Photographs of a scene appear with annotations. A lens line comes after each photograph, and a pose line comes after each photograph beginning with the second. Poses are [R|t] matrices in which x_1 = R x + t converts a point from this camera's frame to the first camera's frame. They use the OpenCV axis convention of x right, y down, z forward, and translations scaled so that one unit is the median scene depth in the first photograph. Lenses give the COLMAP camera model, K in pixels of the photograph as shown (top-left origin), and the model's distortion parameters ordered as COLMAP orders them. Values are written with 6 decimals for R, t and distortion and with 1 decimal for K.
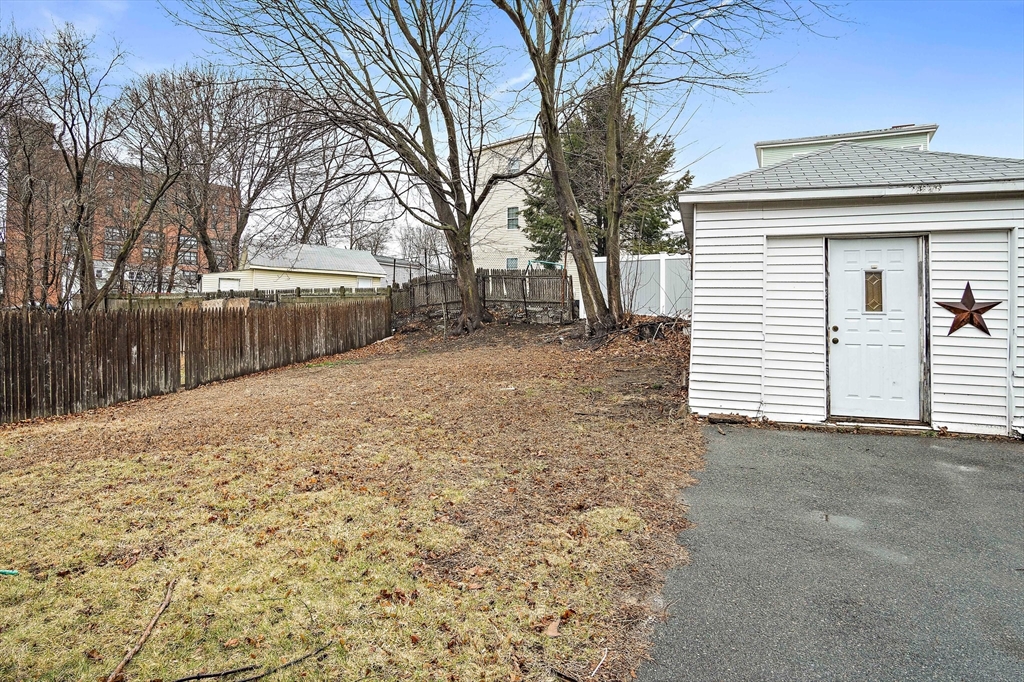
lens RADIAL K [[565.2, 0, 512.2], [0, 565.2, 324.1], [0, 0, 1]] dist [-0.021270, 0.000163]
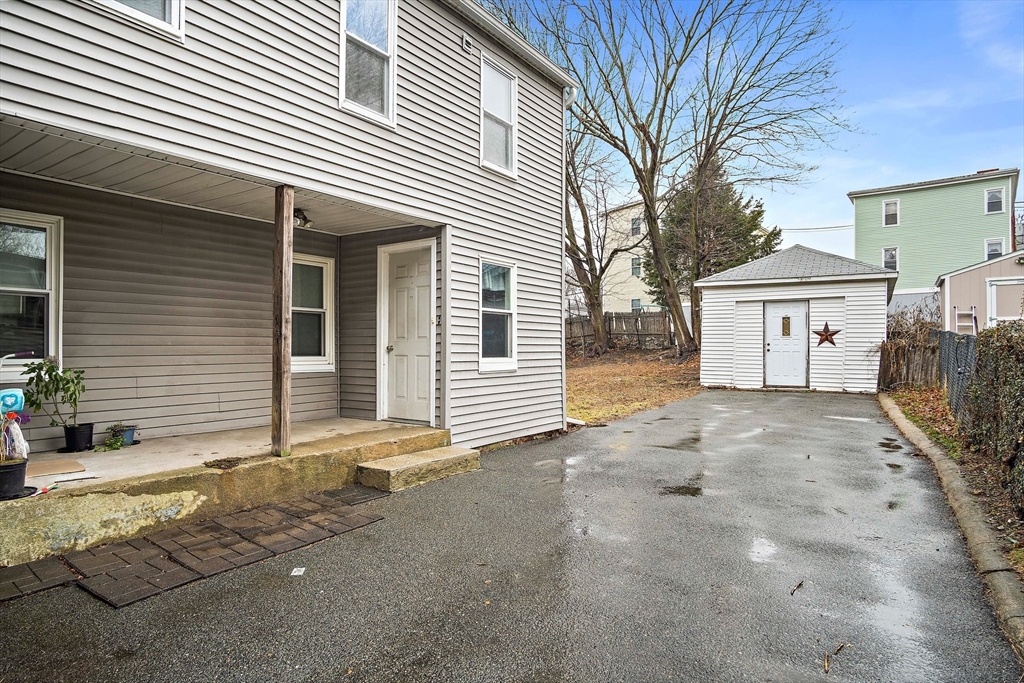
lens RADIAL K [[561.6, 0, 512.0], [0, 561.6, 341.5], [0, 0, 1]] dist [-0.031129, 0.000028]
pose [[0.971079, -0.015822, -0.238233, 0.059391], [0.009113, 0.999531, -0.029237, 0.021746], [0.238584, 0.026220, 0.970768, -0.558420]]
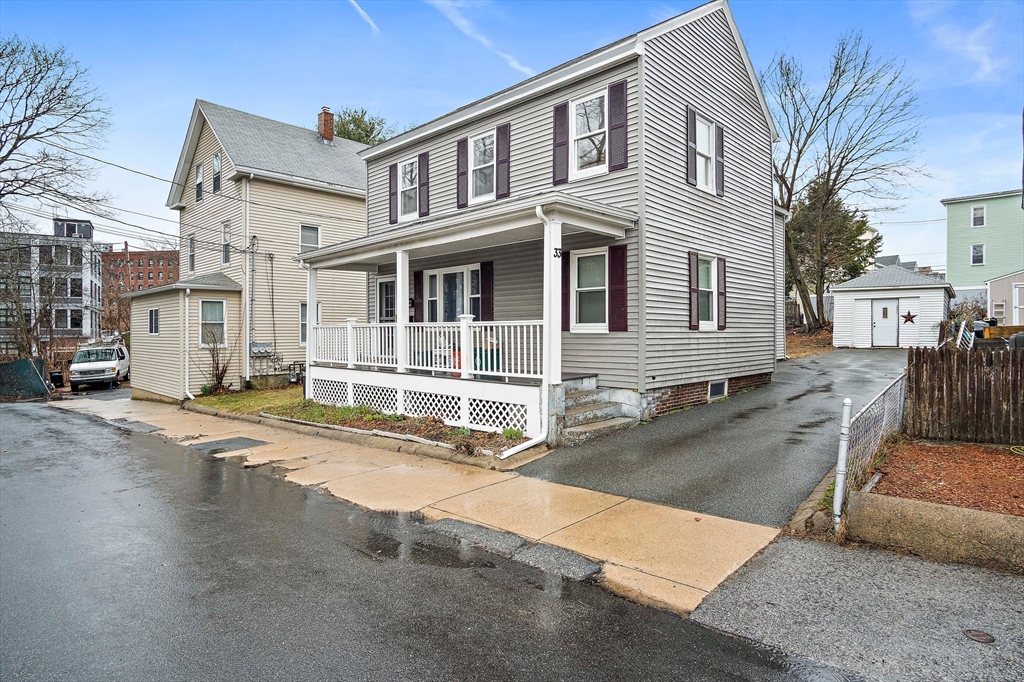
lens RADIAL K [[565.2, 0, 512.2], [0, 565.2, 324.1], [0, 0, 1]] dist [-0.021270, 0.000163]
pose [[0.930310, -0.018655, -0.366299, -0.138982], [0.009228, 0.999580, -0.027472, 0.042256], [0.366658, 0.022177, 0.930091, -1.496237]]
